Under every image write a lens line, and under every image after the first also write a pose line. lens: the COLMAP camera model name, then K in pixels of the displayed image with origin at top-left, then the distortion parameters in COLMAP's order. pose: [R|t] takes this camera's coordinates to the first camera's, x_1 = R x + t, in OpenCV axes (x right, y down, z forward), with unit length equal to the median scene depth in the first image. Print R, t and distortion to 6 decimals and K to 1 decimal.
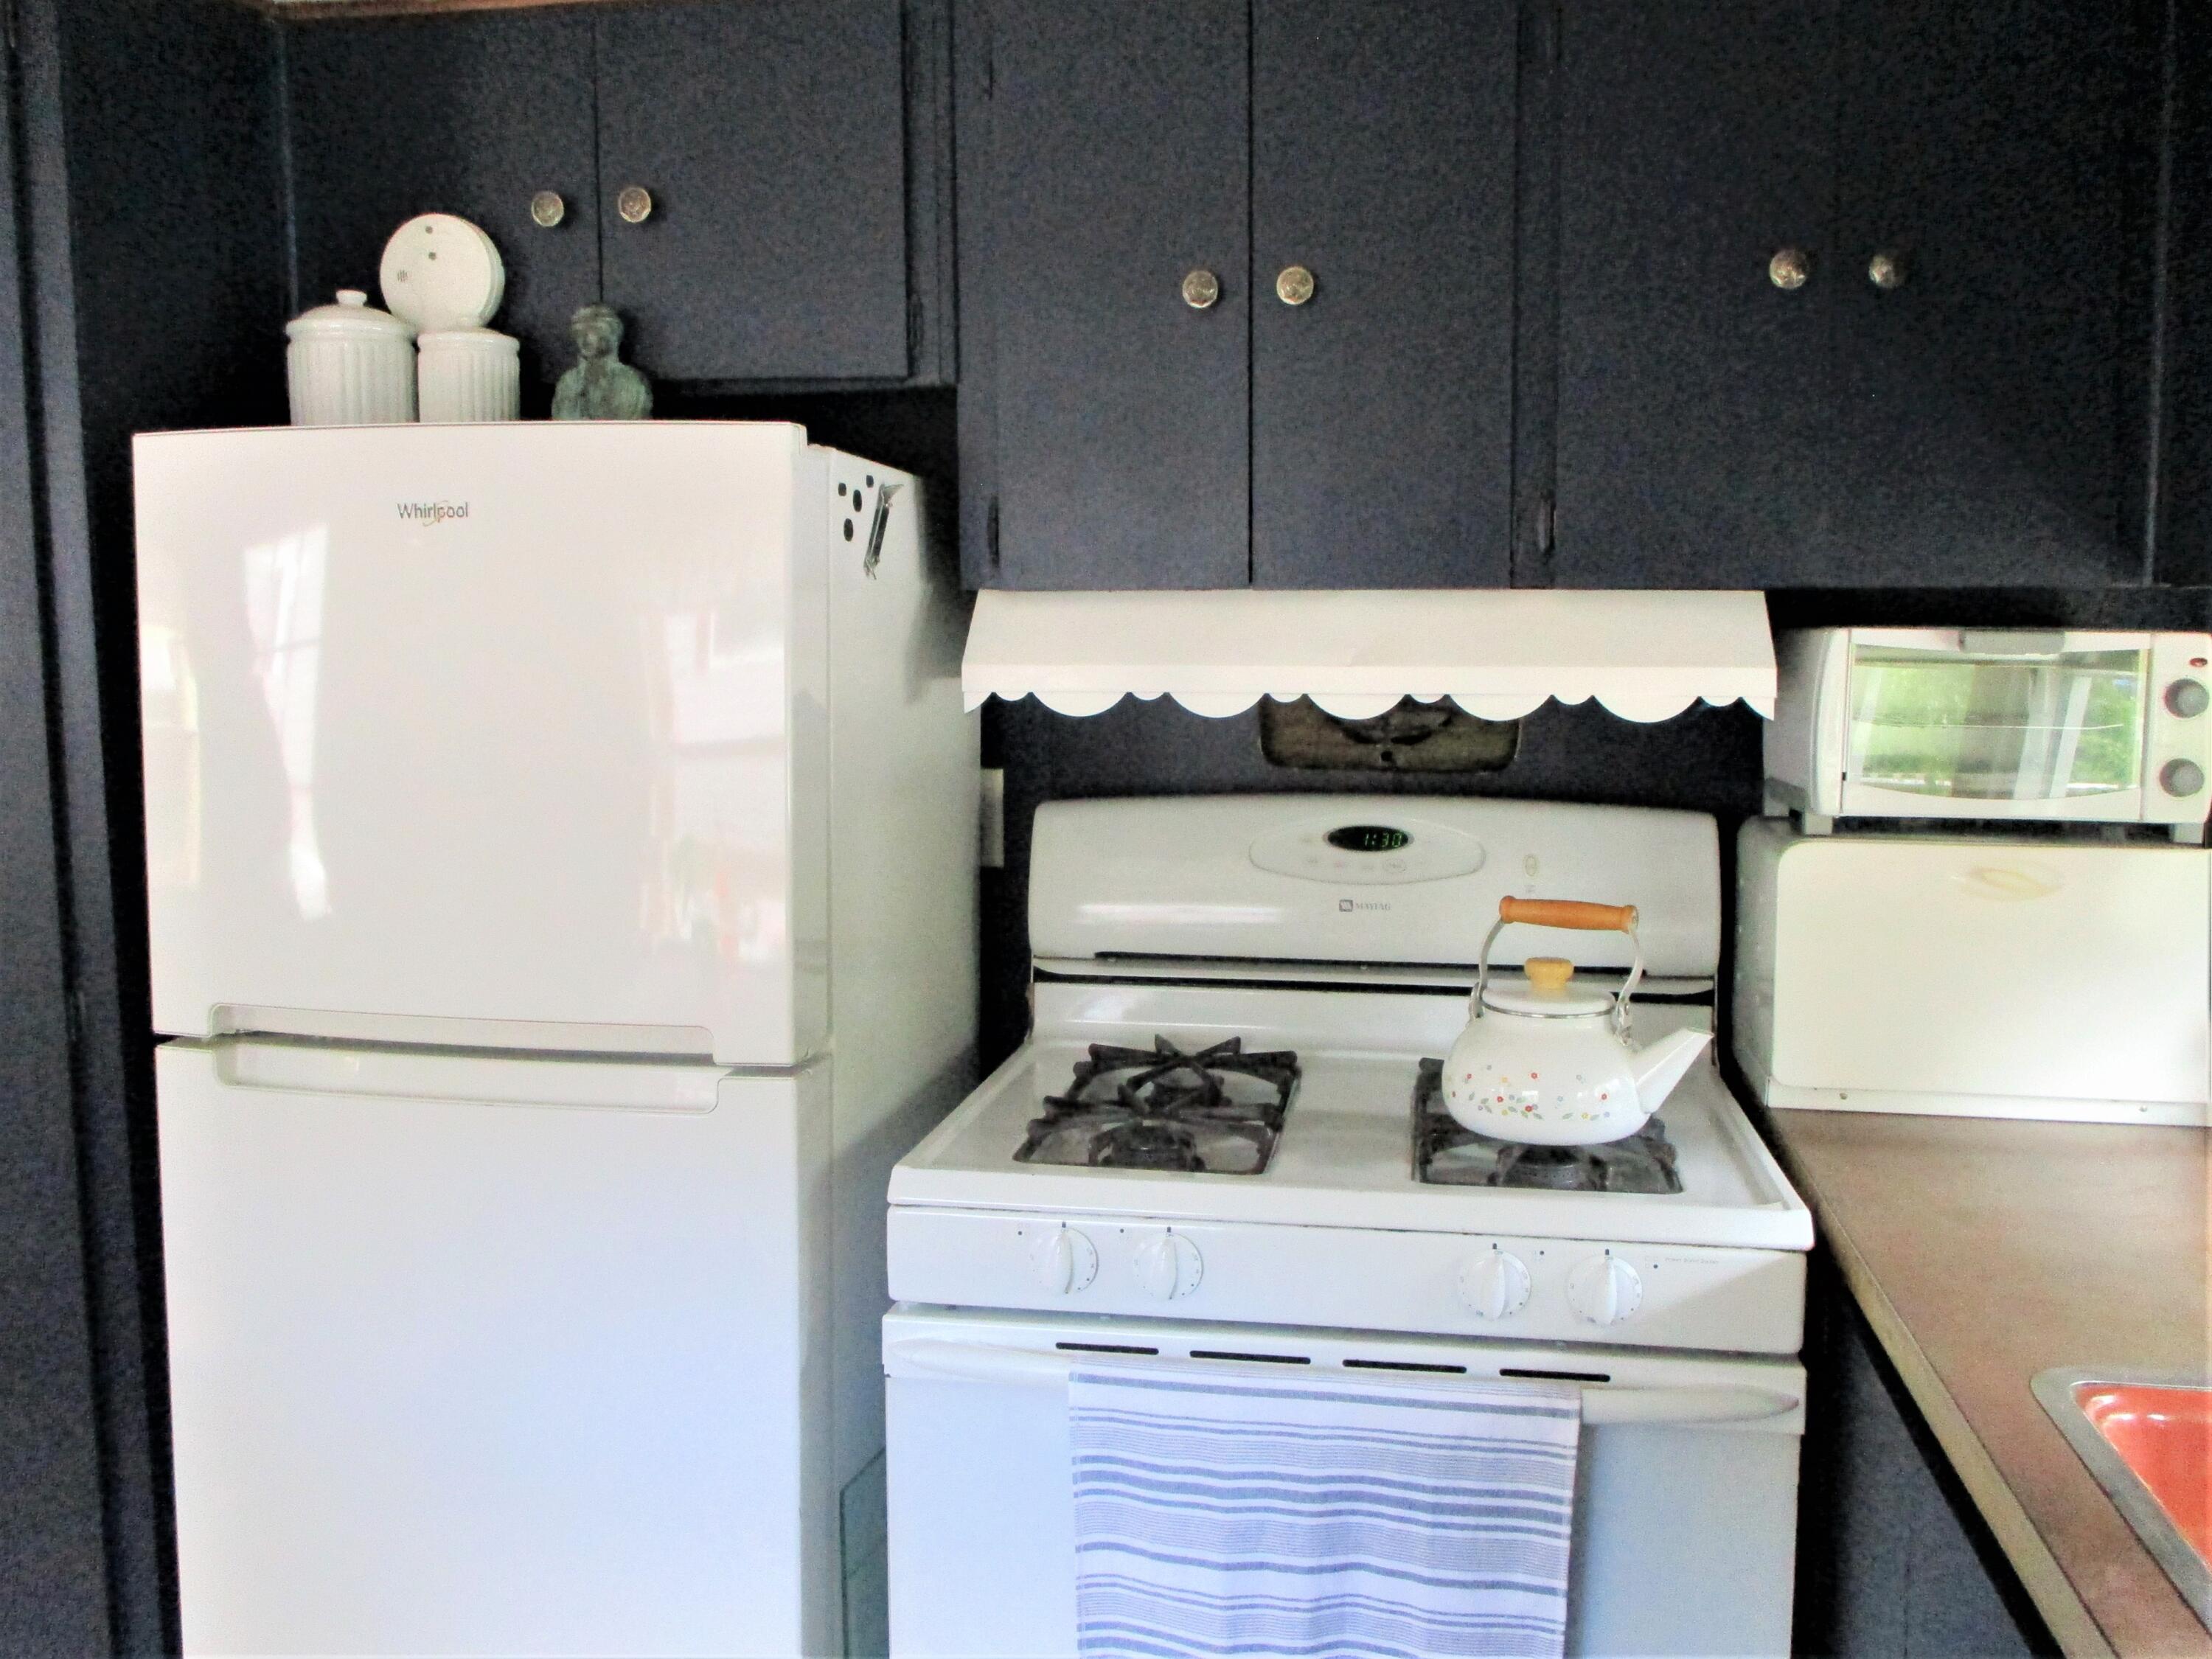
lens RADIAL K [[1854.0, 0, 1110.5], [0, 1854.0, 826.4], [0, 0, 1]] dist [-0.041699, 0.019581]
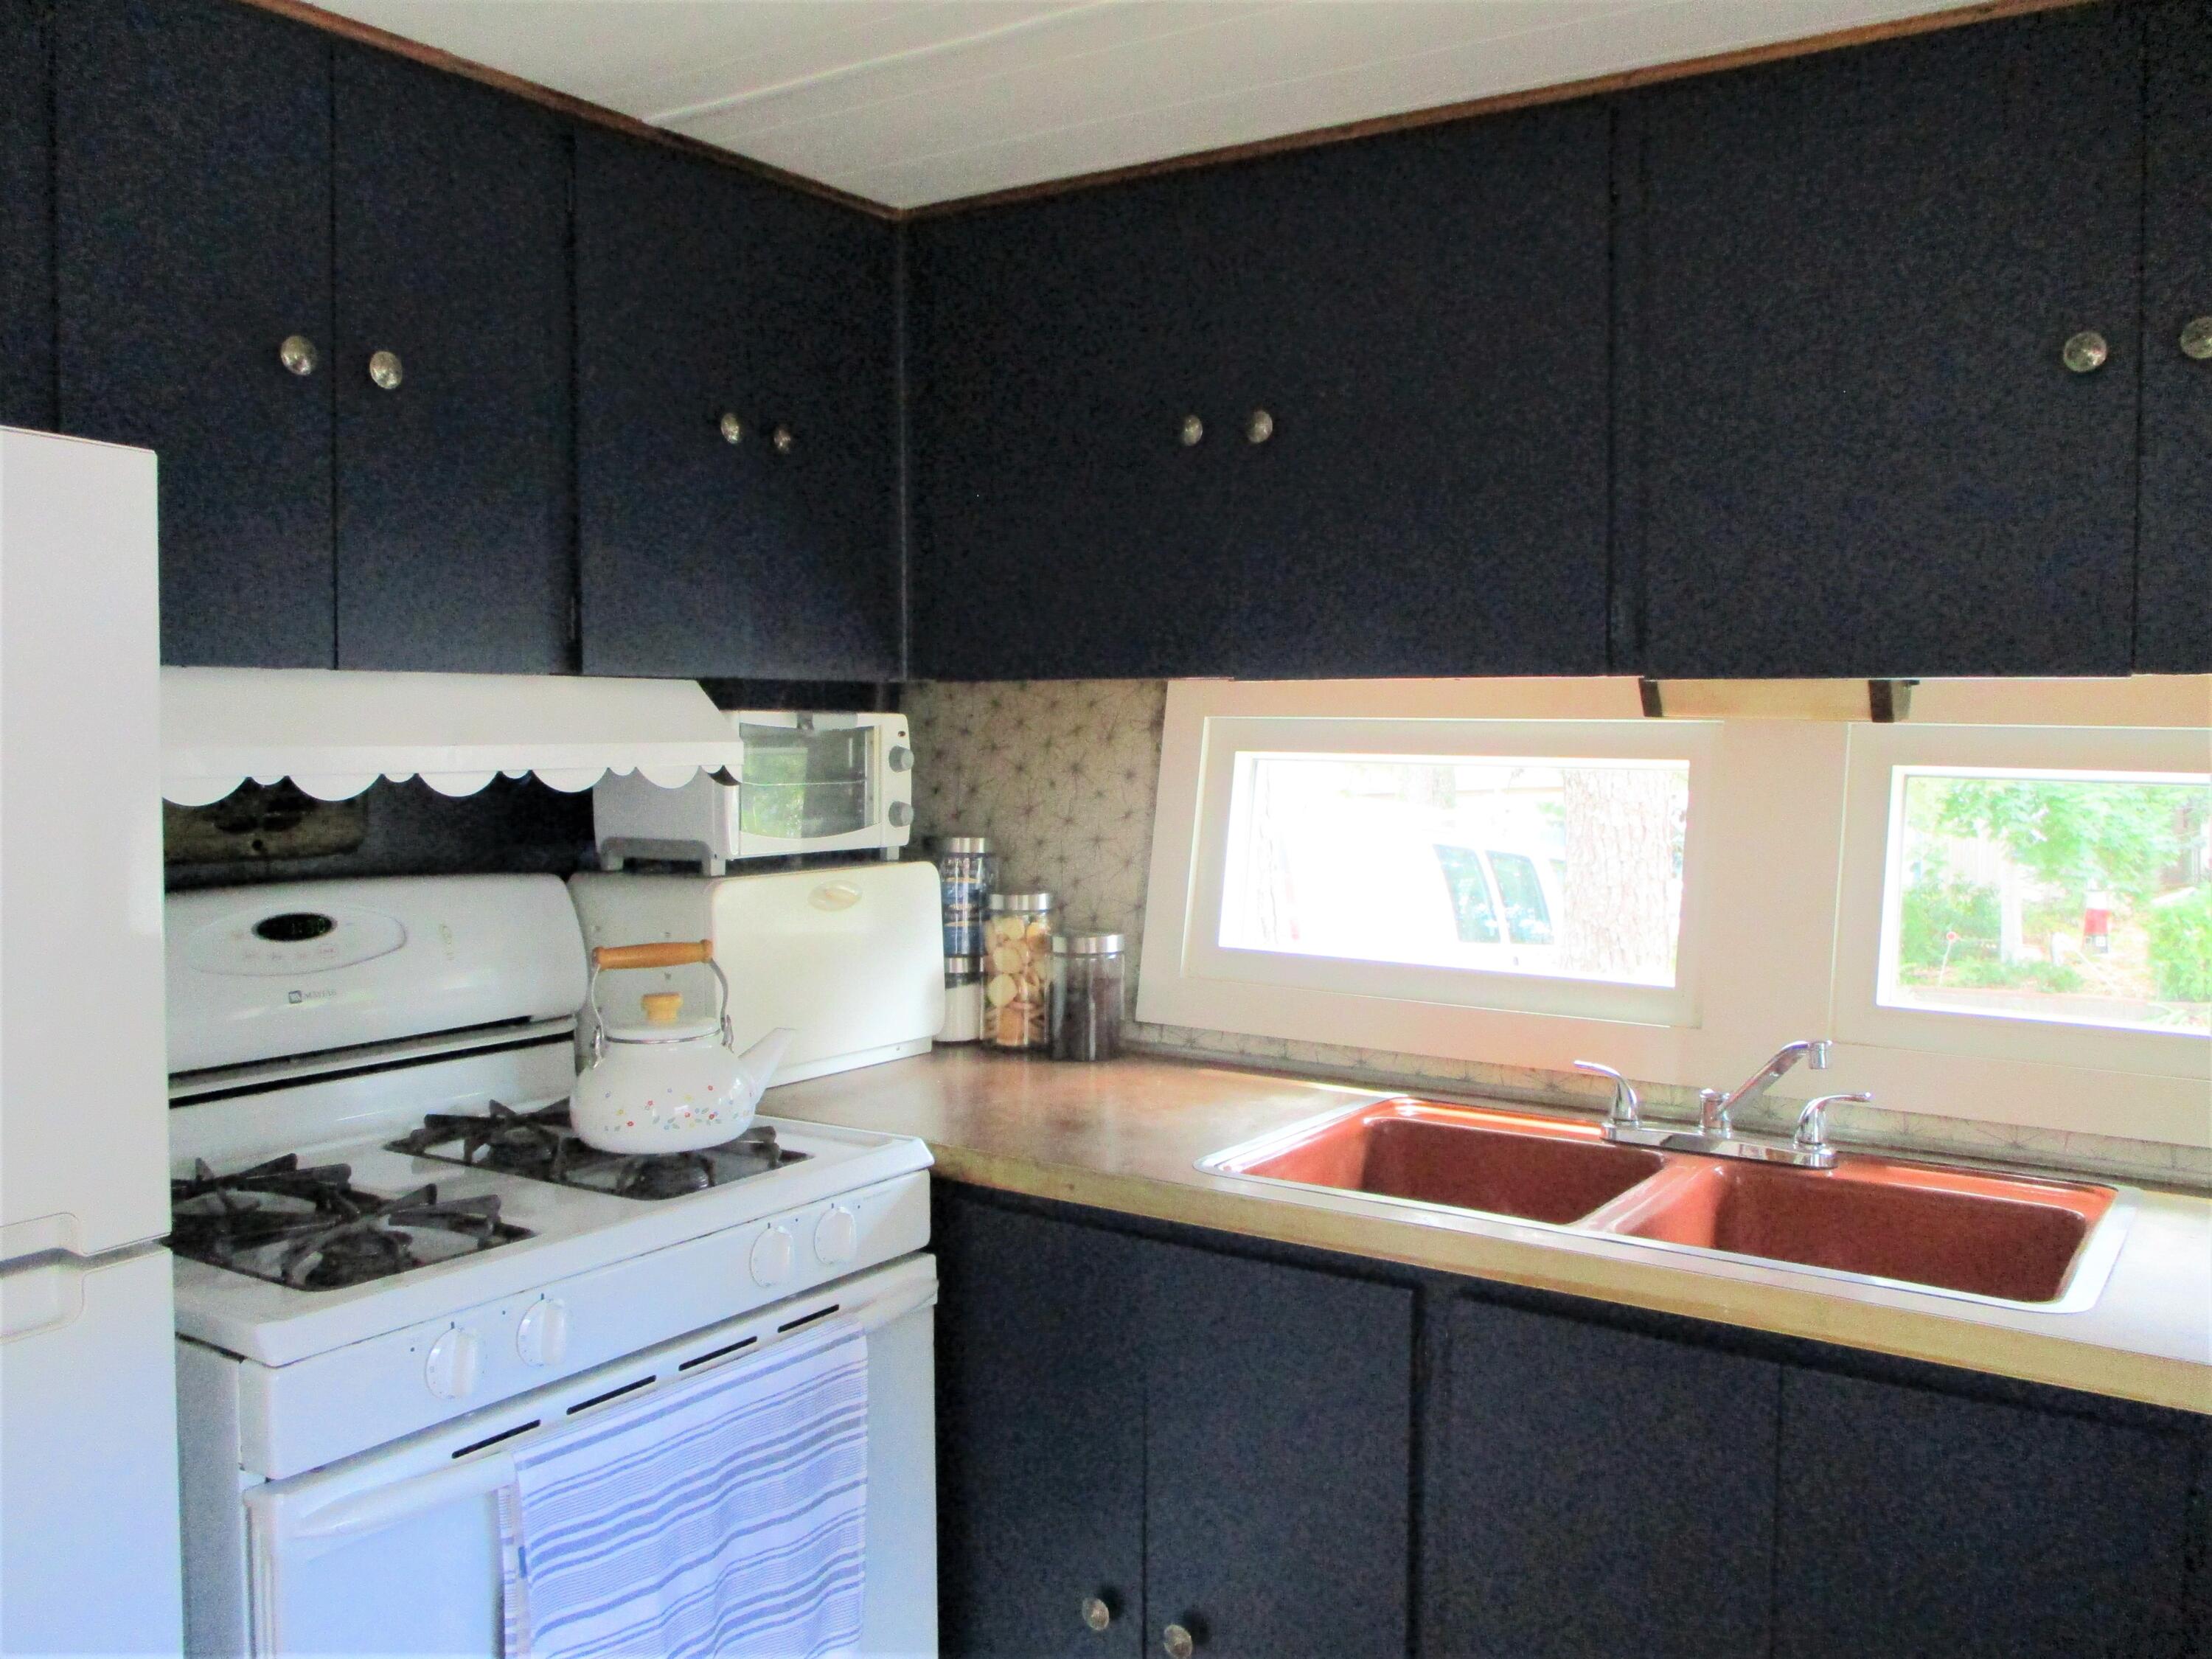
lens RADIAL K [[1854.0, 0, 1104.7], [0, 1854.0, 819.5], [0, 0, 1]] dist [-0.041699, 0.019581]
pose [[0.409264, -0.047753, 0.911166, -0.708434], [0.098266, 0.995128, 0.008015, -0.019301], [-0.907109, 0.086256, 0.411962, 0.265750]]
